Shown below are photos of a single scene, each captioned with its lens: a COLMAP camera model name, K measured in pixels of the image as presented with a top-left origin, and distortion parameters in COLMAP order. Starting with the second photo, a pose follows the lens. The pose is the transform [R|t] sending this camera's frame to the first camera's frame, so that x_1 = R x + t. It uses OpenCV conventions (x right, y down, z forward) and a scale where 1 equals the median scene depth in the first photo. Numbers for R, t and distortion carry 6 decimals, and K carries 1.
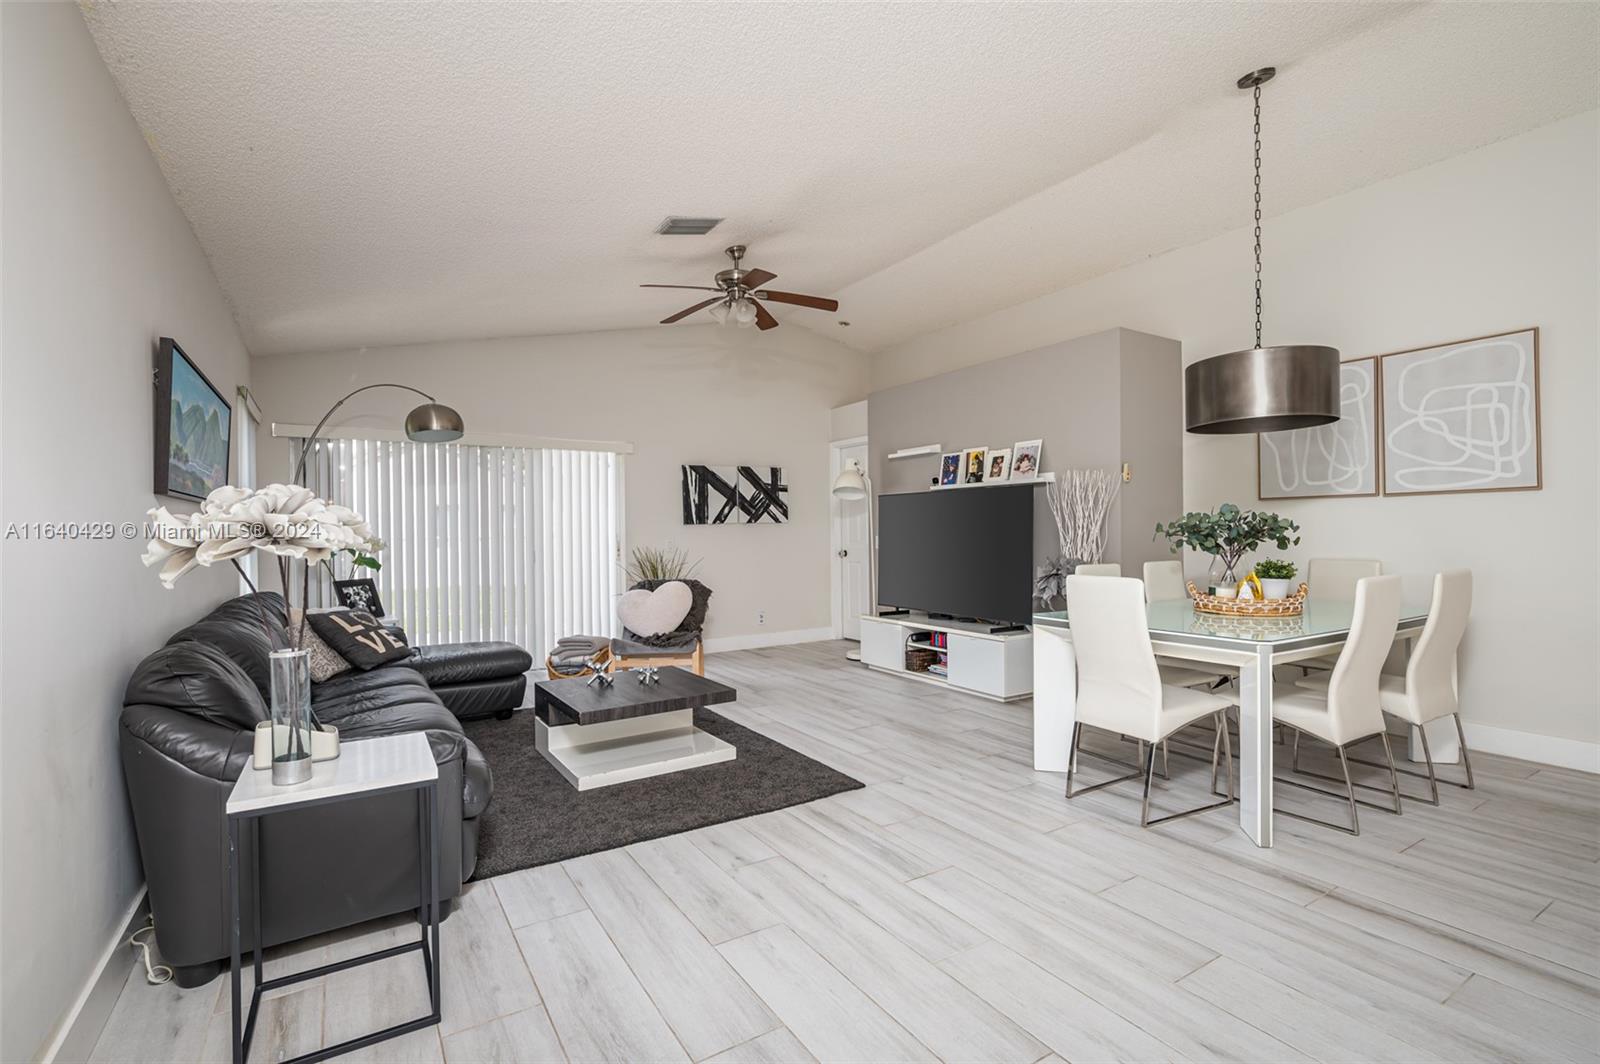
lens RADIAL K [[737.7, 0, 800.0], [0, 737.7, 532.0], [0, 0, 1]] dist [0.002240, 0.000301]
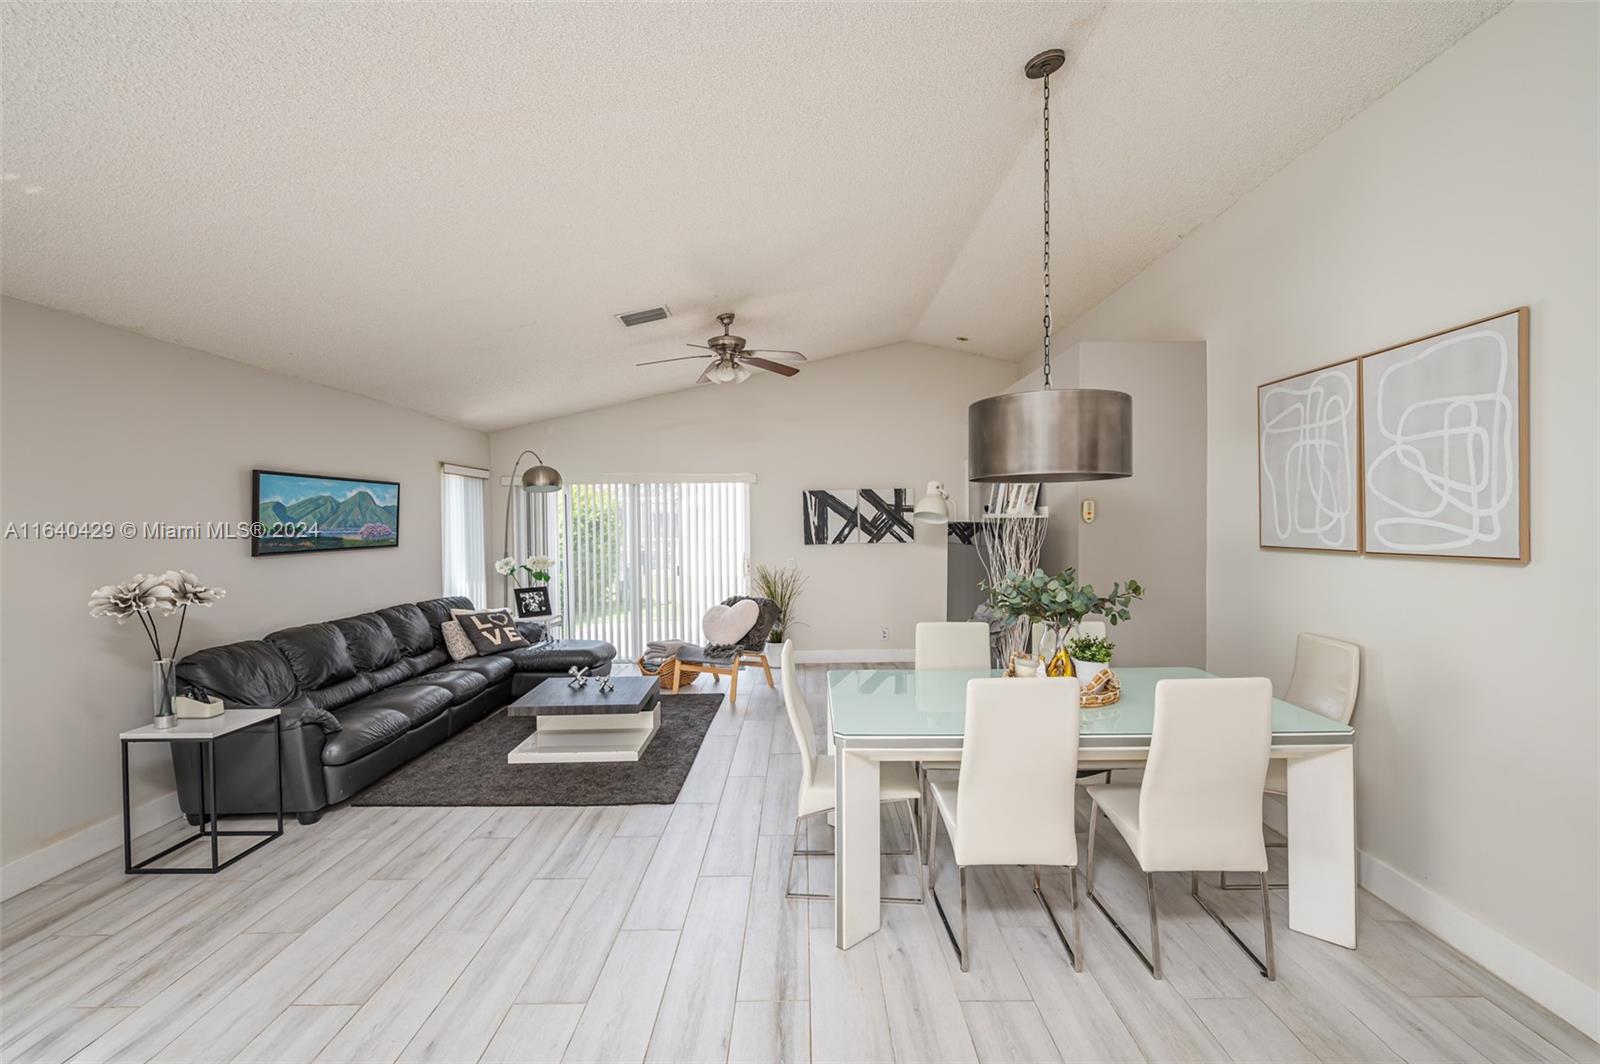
lens RADIAL K [[737.7, 0, 800.0], [0, 737.7, 532.0], [0, 0, 1]] dist [0.002240, 0.000301]
pose [[0.842121, 0.010630, -0.539183, 0.625028], [0.000278, 0.999797, 0.020146, -0.074474], [0.539288, -0.017115, 0.841948, 0.101409]]
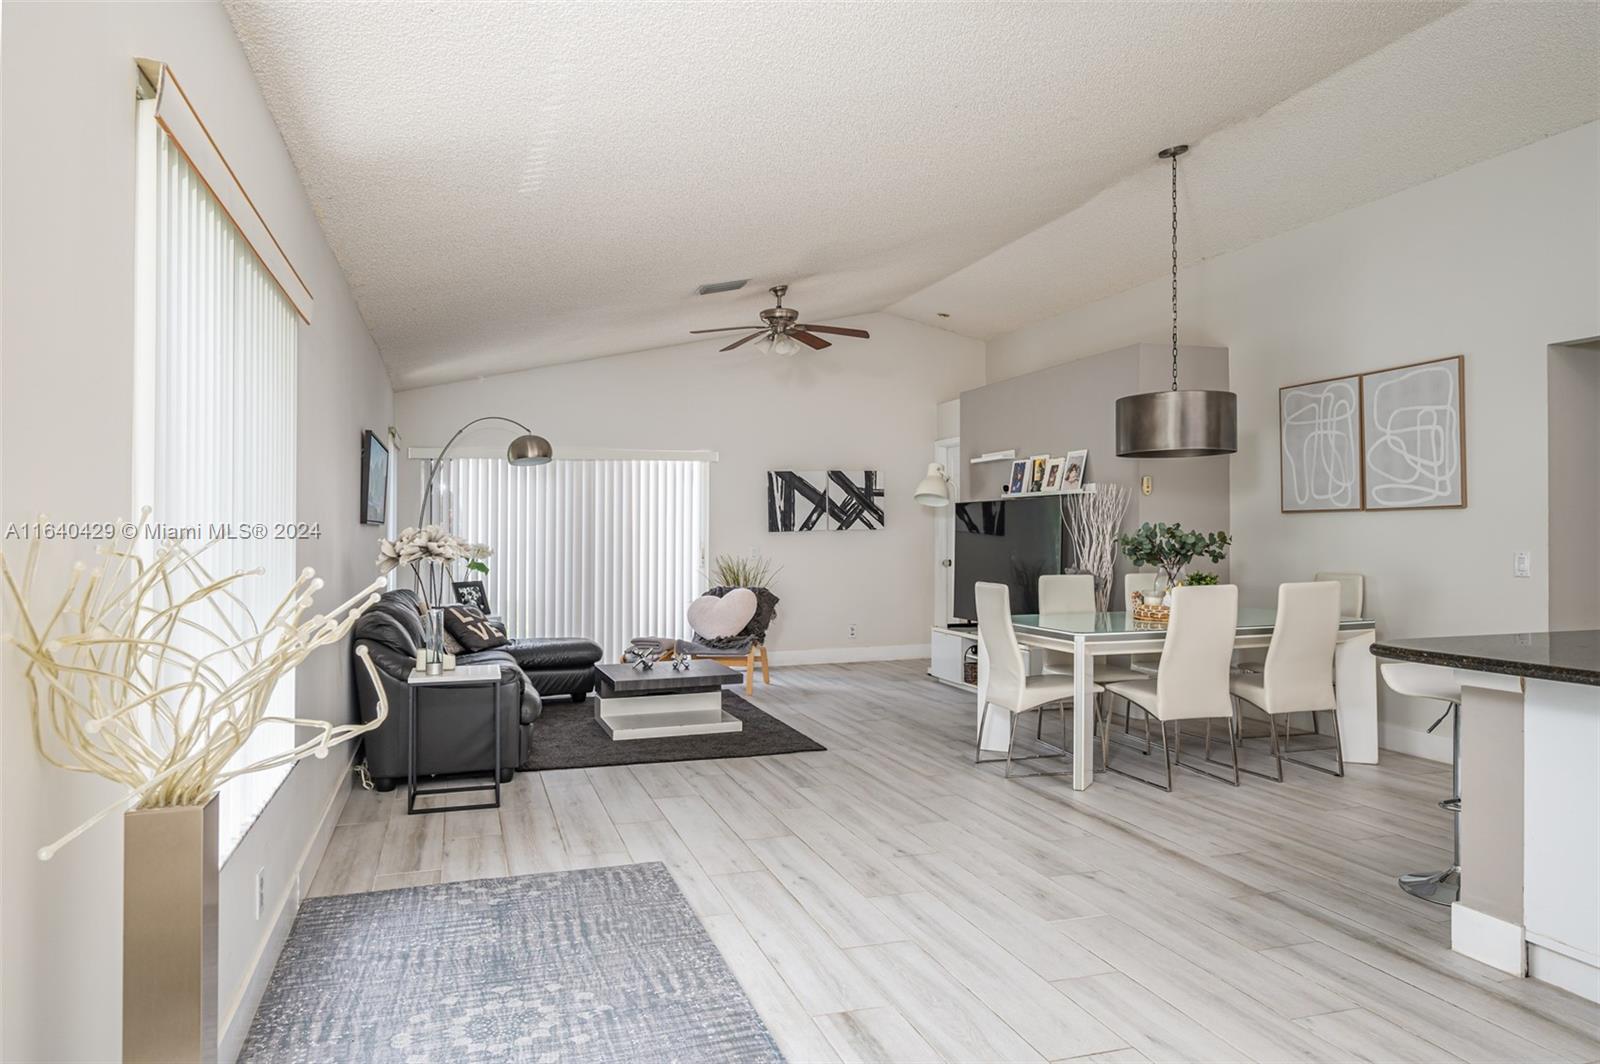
lens RADIAL K [[1099.1, 0, 794.7], [0, 1099.1, 526.0], [0, 0, 1]] dist [-0.007207, -0.001553]
pose [[0.965349, 0.000582, -0.260963, 0.371455], [-0.001372, 0.999995, -0.002848, -0.020438], [0.260960, 0.003107, 0.965345, -0.577838]]
